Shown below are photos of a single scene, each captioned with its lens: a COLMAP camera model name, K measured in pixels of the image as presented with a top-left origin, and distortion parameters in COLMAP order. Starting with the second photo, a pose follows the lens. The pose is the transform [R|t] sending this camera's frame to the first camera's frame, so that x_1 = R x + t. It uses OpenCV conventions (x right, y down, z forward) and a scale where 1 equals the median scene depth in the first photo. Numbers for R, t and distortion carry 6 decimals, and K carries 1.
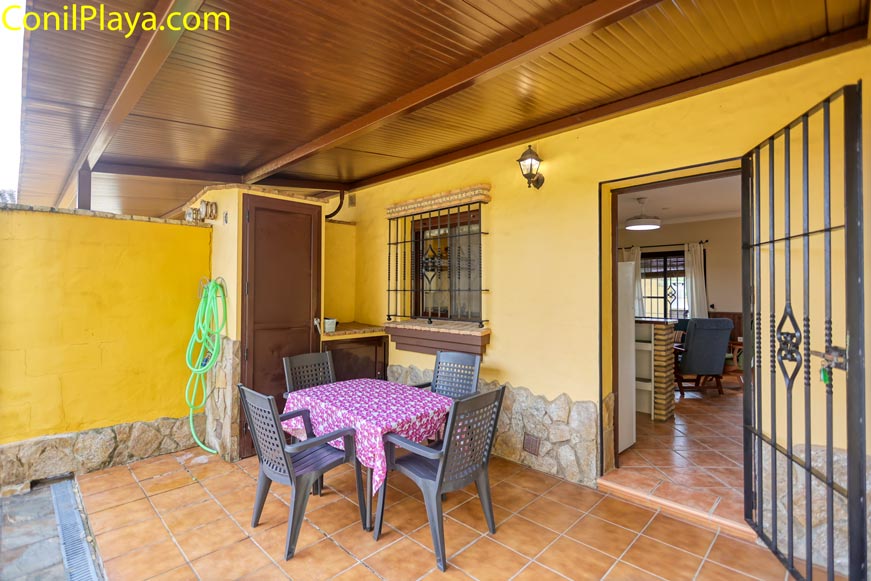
lens RADIAL K [[418.8, 0, 430.8], [0, 418.8, 288.0], [0, 0, 1]] dist [0.000394, -0.000600]
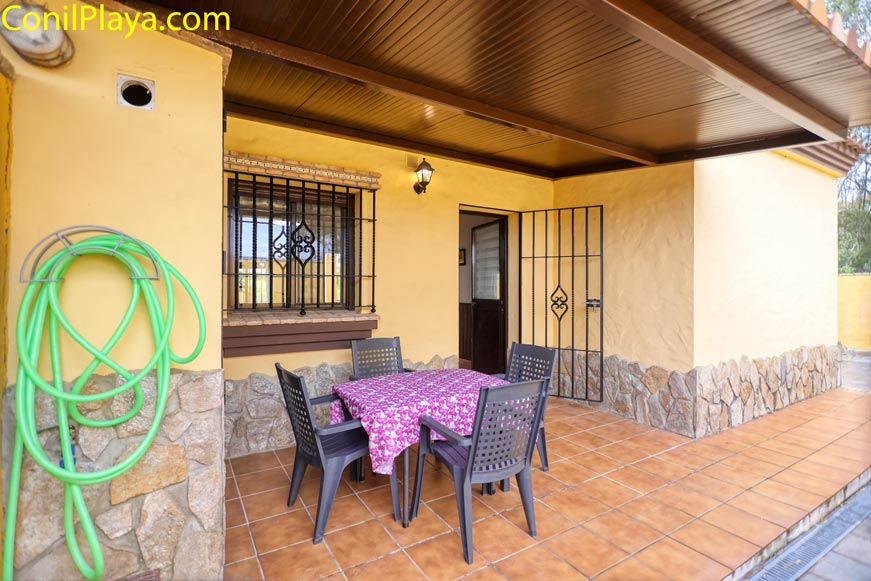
lens RADIAL K [[418.8, 0, 430.8], [0, 418.8, 288.0], [0, 0, 1]] dist [0.000394, -0.000600]
pose [[0.224855, 0.002998, 0.974388, -0.950812], [-0.004524, 0.999988, -0.002033, 0.039702], [-0.974382, -0.003951, 0.224866, 0.711398]]
